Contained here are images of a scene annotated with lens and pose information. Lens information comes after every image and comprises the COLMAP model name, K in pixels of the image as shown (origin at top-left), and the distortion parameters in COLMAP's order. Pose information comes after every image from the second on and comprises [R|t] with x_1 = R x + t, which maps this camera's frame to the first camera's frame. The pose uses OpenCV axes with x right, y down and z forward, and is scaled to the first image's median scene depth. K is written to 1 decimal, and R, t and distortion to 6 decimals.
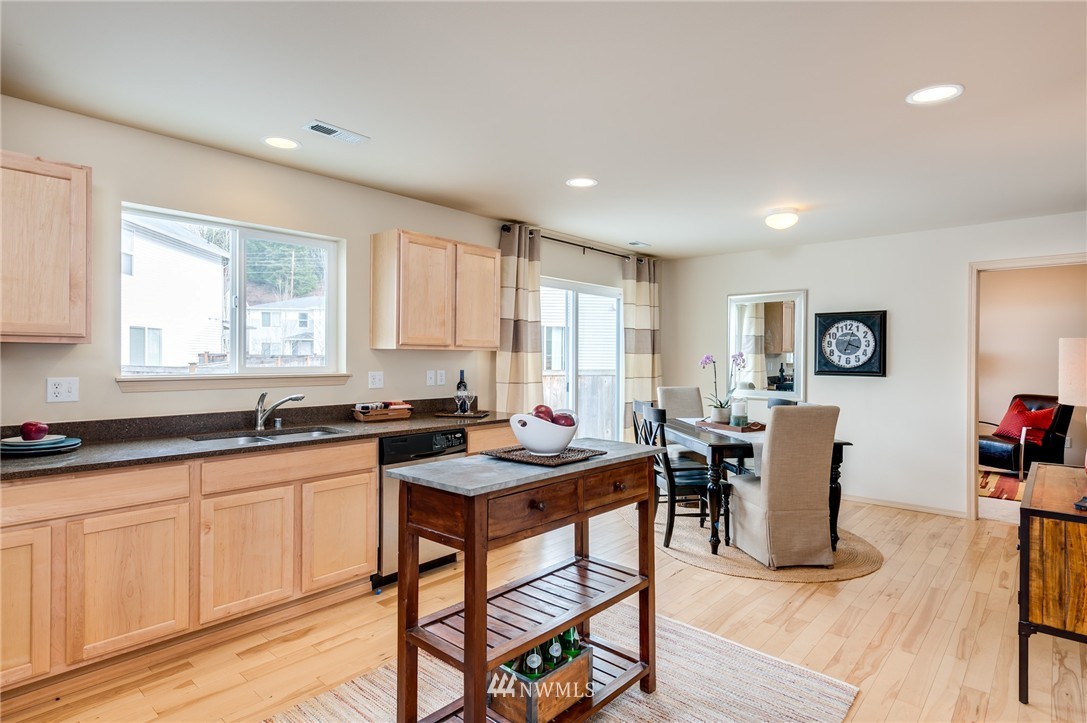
lens RADIAL K [[578.8, 0, 536.3], [0, 578.8, 363.9], [0, 0, 1]] dist [0.018980, -0.002625]
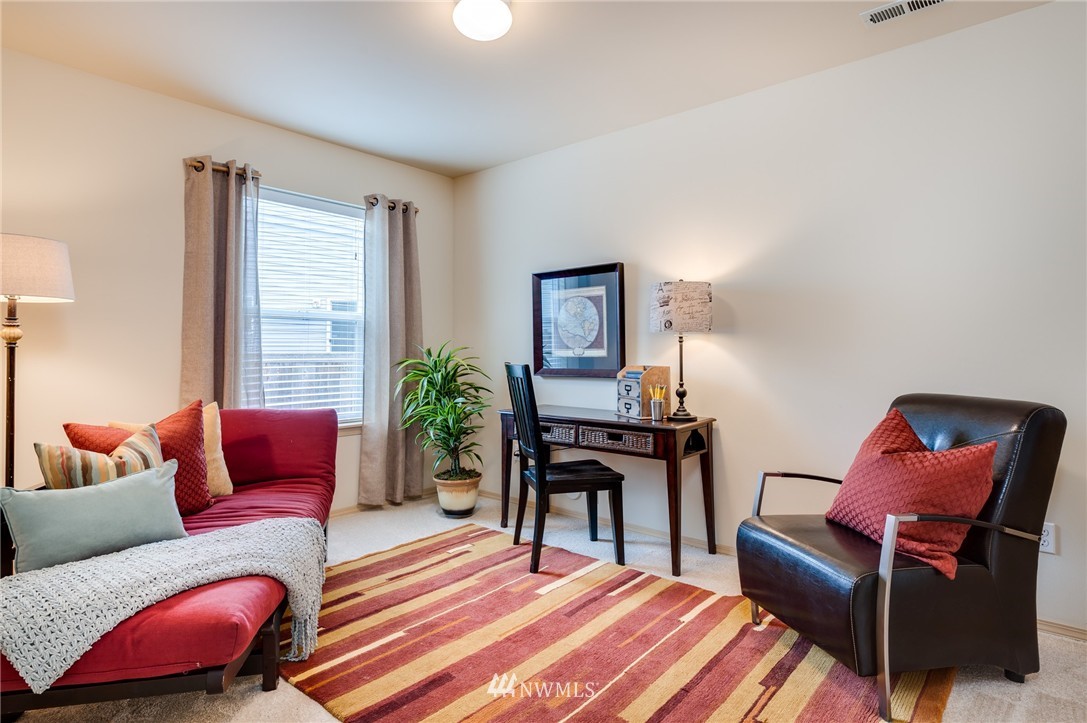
lens RADIAL K [[578.8, 0, 544.4], [0, 578.8, 357.7], [0, 0, 1]] dist [0.018980, -0.002625]
pose [[0.999620, -0.008491, 0.026212, 0.647821], [0.008899, 0.999840, -0.015505, 0.036304], [-0.026076, 0.015732, 0.999536, 0.712235]]
